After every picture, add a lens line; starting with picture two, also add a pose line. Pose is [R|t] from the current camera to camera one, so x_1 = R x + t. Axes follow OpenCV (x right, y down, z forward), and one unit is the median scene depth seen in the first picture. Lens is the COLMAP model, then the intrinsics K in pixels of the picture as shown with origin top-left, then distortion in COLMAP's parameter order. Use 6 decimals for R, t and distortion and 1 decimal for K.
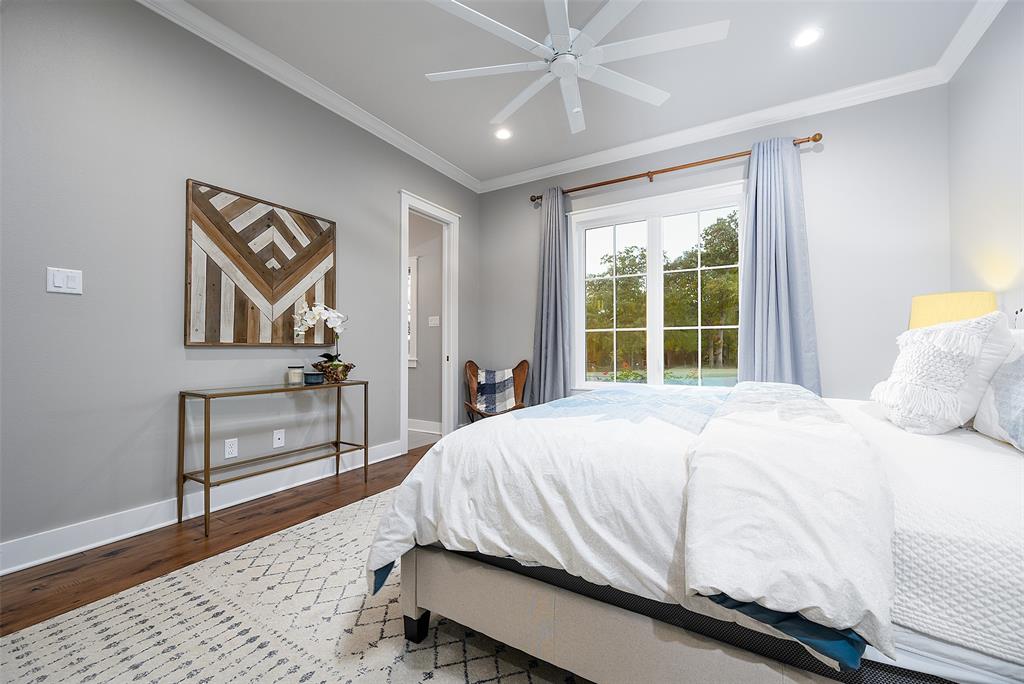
lens RADIAL K [[405.6, 0, 512.0], [0, 405.6, 342.0], [0, 0, 1]] dist [-0.000590, -0.000177]
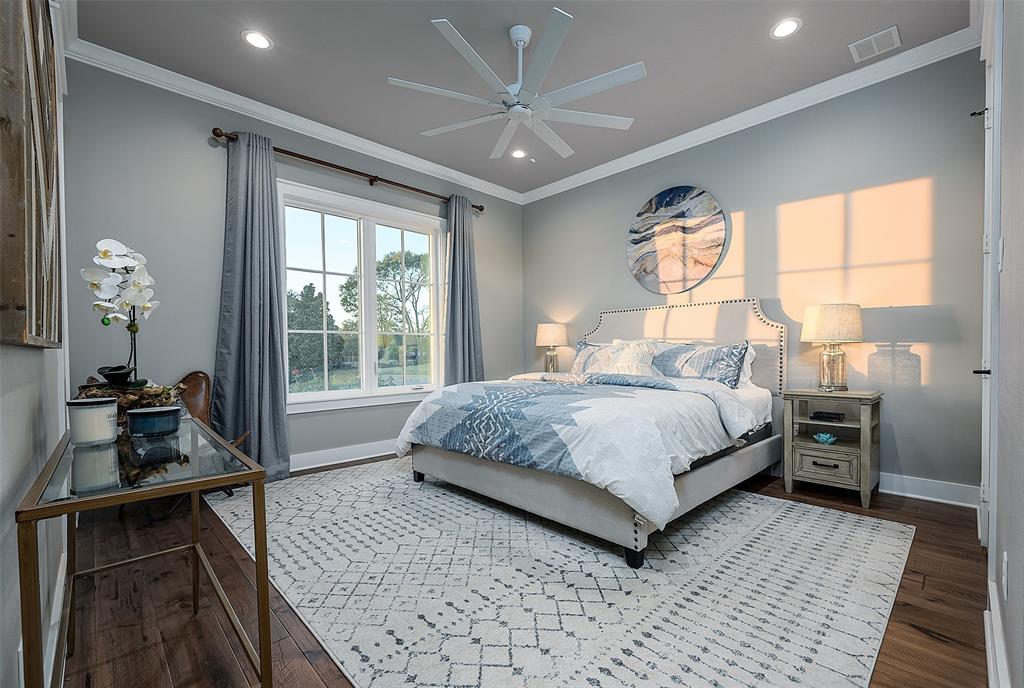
lens RADIAL K [[437.0, 0, 513.9], [0, 437.0, 366.4], [0, 0, 1]] dist [0.001270, 0.000112]
pose [[0.265850, -0.034977, 0.963380, -0.594549], [-0.009178, 0.999204, 0.038810, 0.005047], [-0.963971, -0.019160, 0.265317, 0.352927]]
